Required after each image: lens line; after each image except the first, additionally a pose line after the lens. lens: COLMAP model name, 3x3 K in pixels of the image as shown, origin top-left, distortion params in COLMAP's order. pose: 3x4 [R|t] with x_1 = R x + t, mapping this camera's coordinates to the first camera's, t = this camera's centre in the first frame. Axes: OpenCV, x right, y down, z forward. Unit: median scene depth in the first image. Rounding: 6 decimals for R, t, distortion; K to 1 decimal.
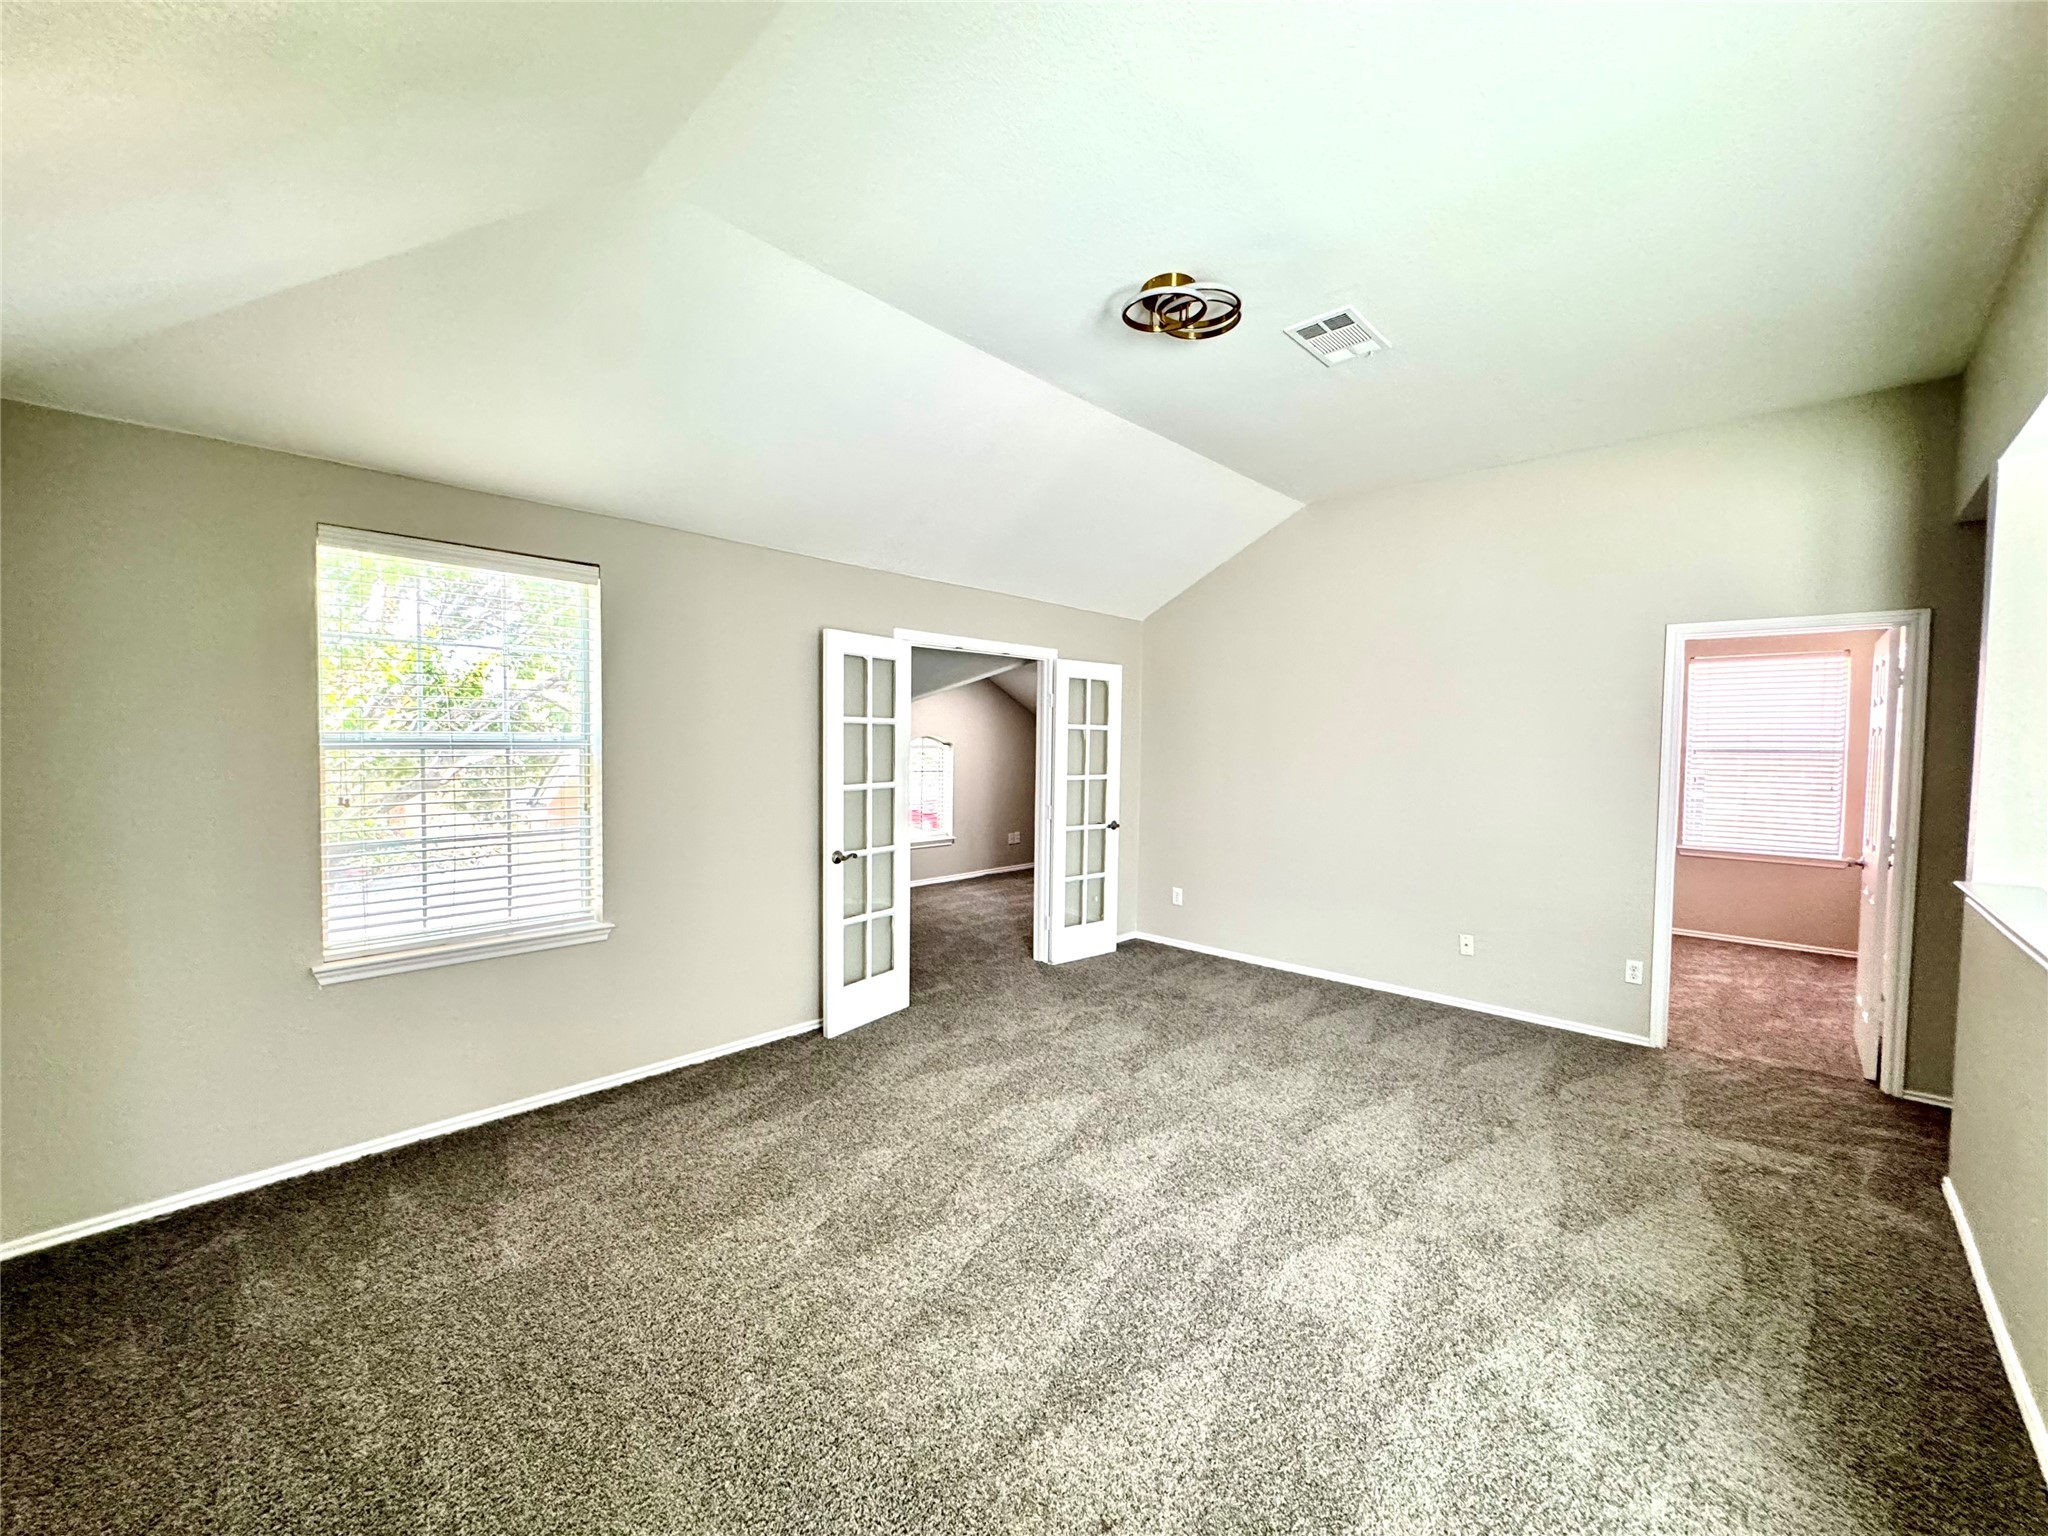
lens RADIAL K [[820.2, 0, 1023.7], [0, 820.2, 770.9], [0, 0, 1]] dist [-0.002054, -0.000577]
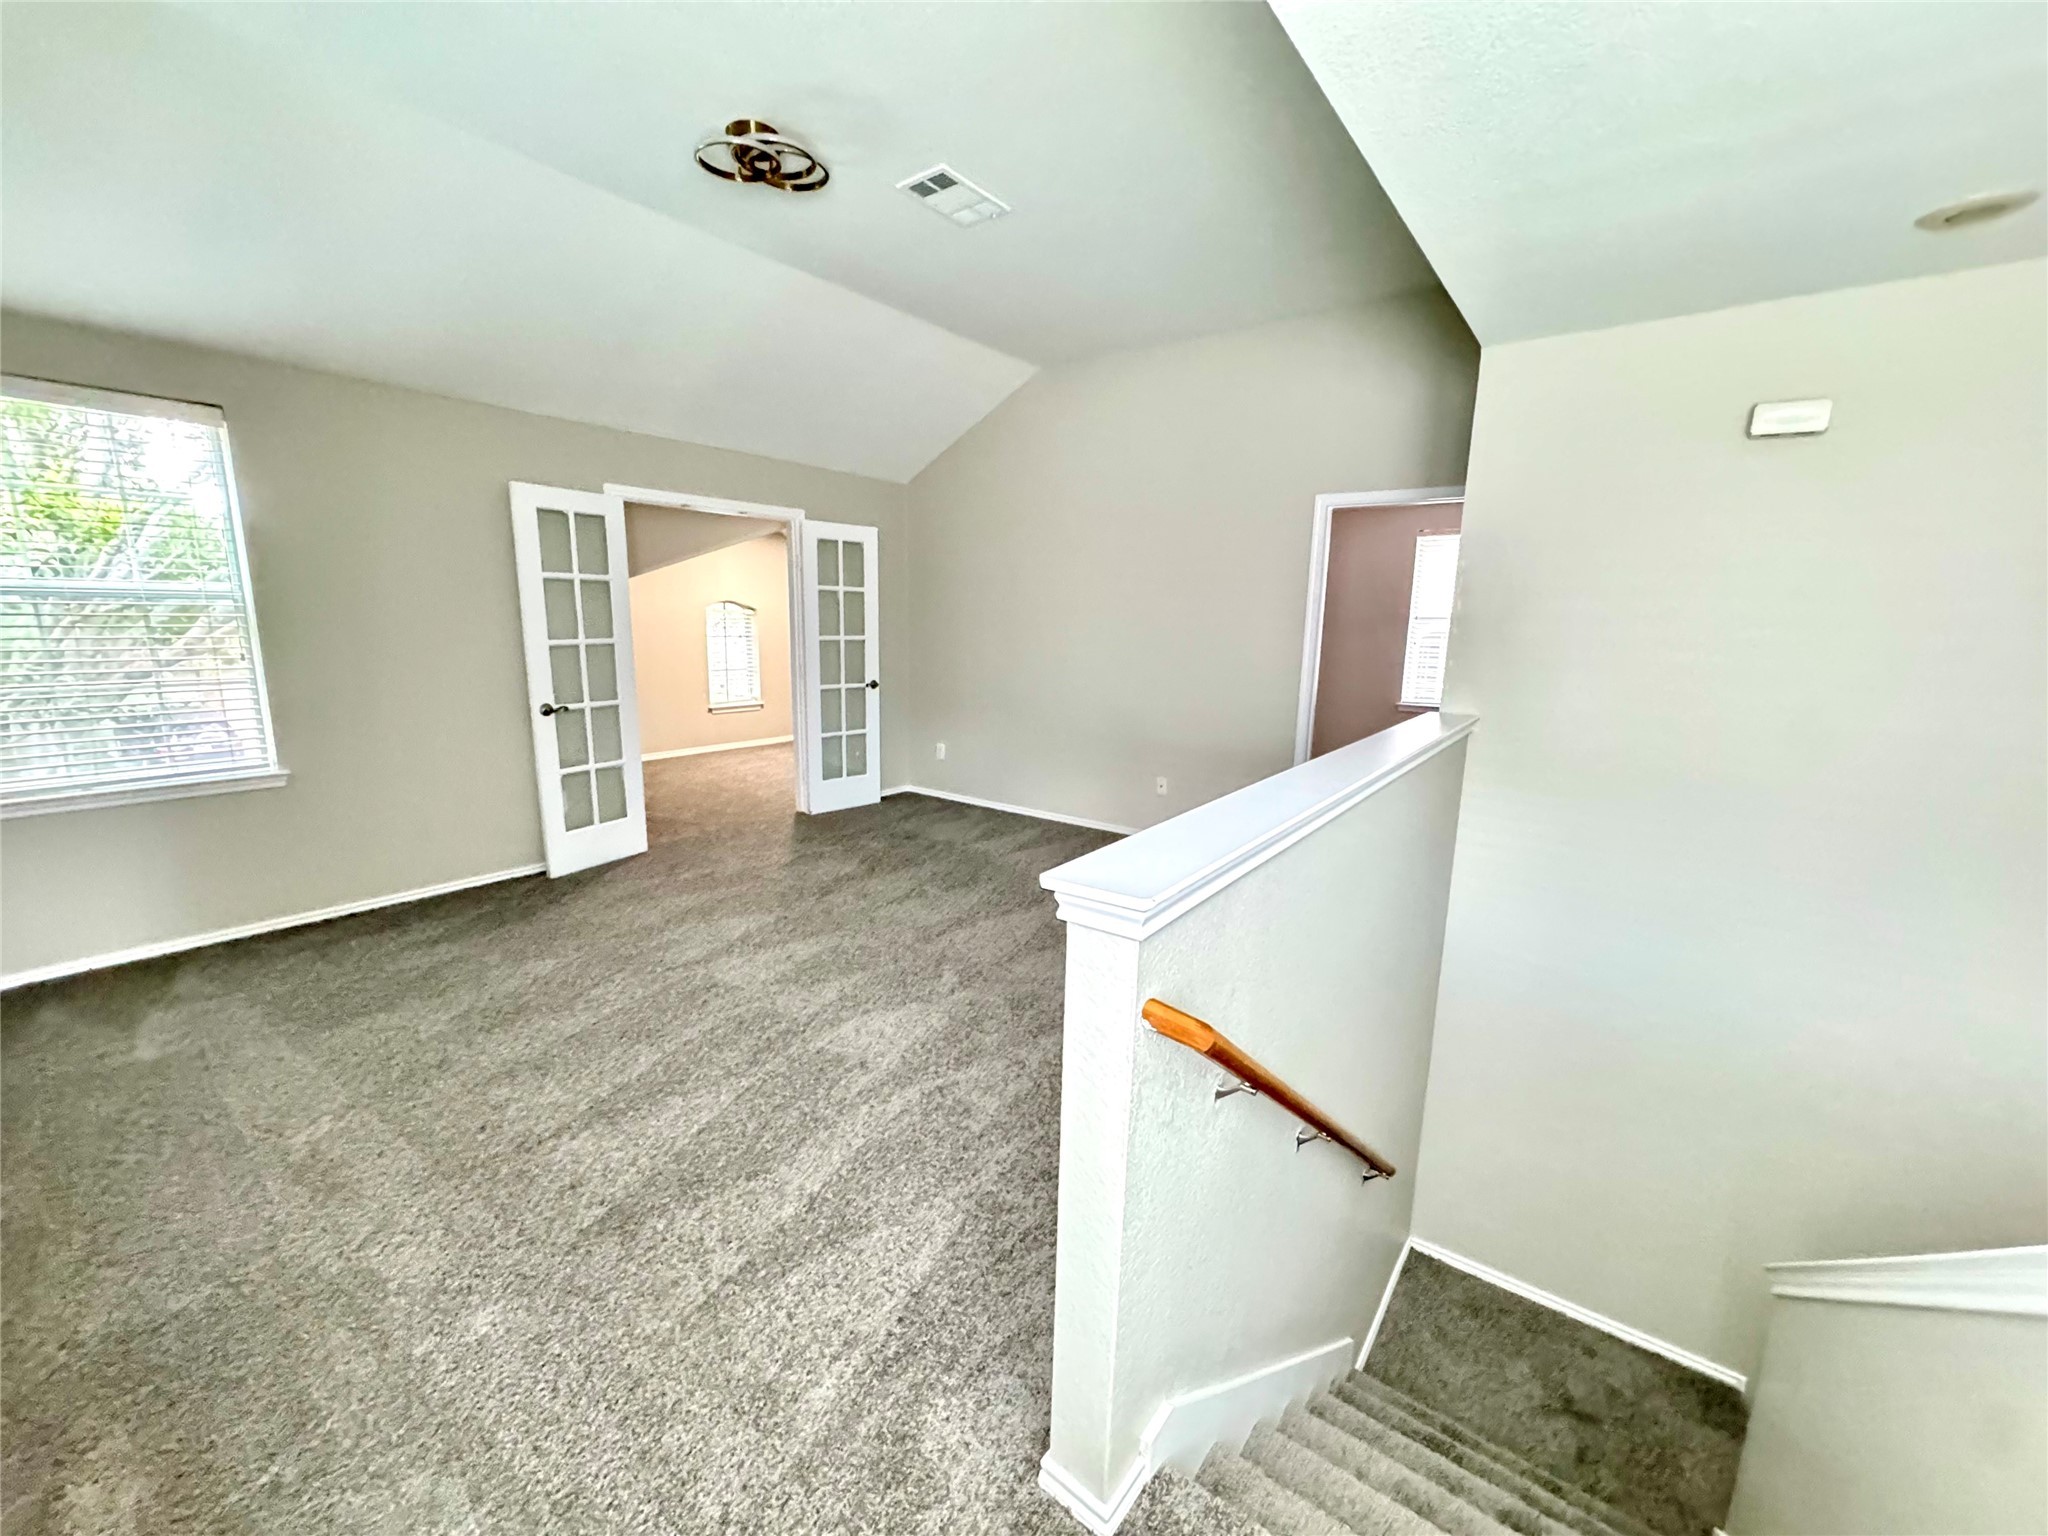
lens RADIAL K [[823.9, 0, 1024.0], [0, 823.9, 768.0], [0, 0, 1]] dist [-0.000567, 0.000378]
pose [[0.994272, -0.015475, 0.105753, 0.273712], [-0.000151, 0.989258, 0.146178, 0.026323], [-0.106880, -0.145357, 0.983589, -0.109554]]
